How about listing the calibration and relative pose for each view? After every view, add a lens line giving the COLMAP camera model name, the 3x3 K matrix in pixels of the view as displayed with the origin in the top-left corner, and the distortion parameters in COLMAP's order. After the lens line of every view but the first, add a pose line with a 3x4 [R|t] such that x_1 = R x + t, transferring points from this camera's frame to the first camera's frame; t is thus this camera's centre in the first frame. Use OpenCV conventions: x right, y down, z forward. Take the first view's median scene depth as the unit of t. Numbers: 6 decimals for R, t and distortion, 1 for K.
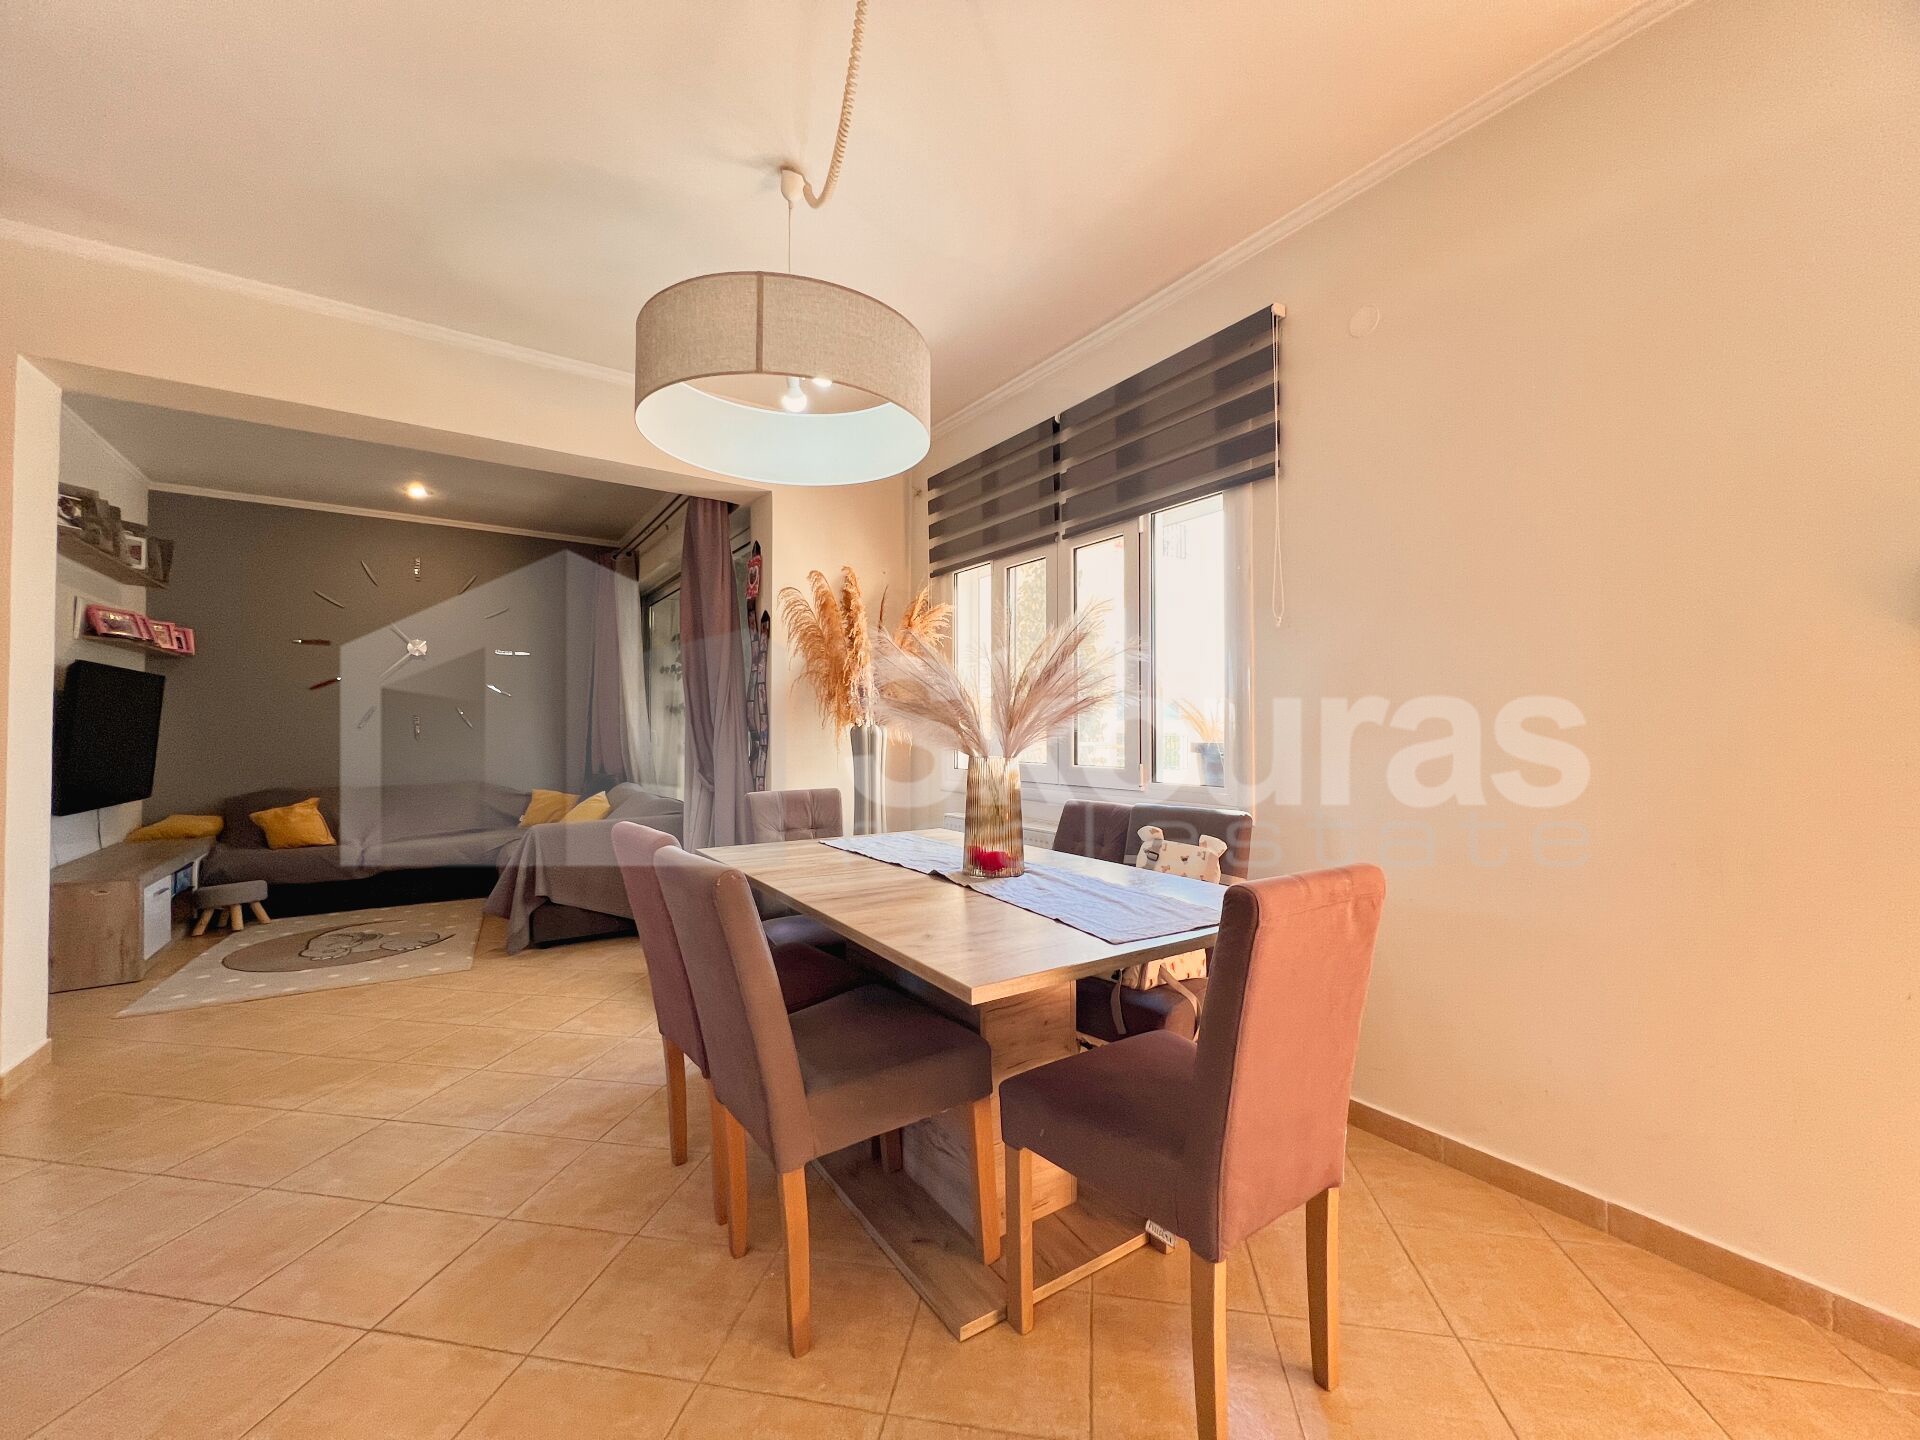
lens RADIAL K [[769.2, 0, 963.1], [0, 769.2, 702.5], [0, 0, 1]] dist [-0.001461, 0.001485]
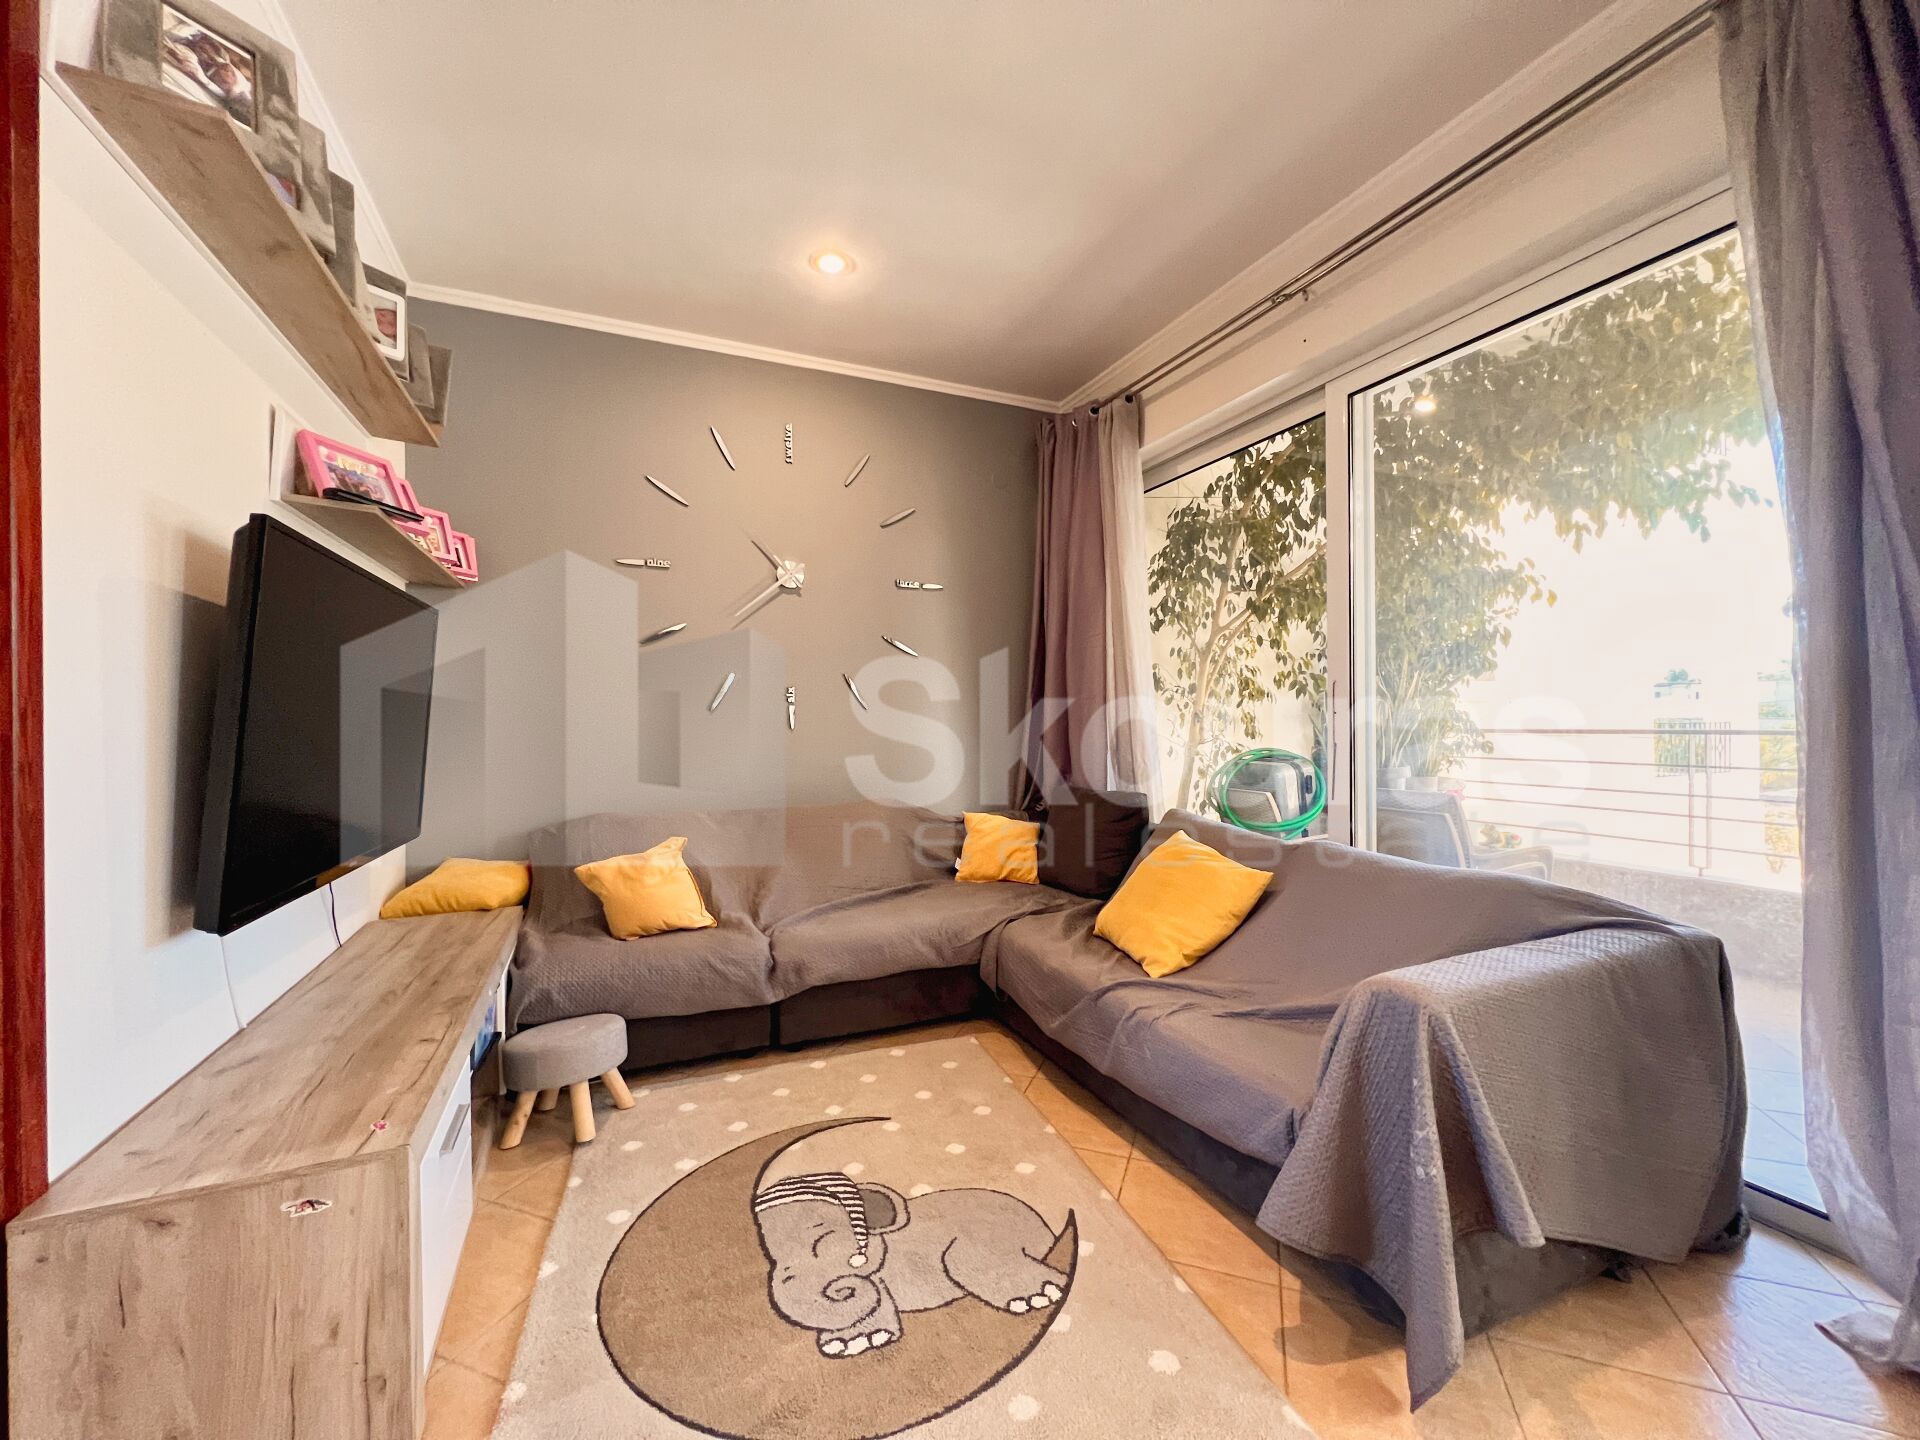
lens RADIAL K [[769.2, 0, 956.3], [0, 769.2, 705.2], [0, 0, 1]] dist [-0.001461, 0.001485]
pose [[0.982097, -0.003752, -0.188338, -0.757410], [0.006882, 0.999849, 0.015971, 0.035059], [0.188249, -0.016981, 0.981974, 0.705441]]
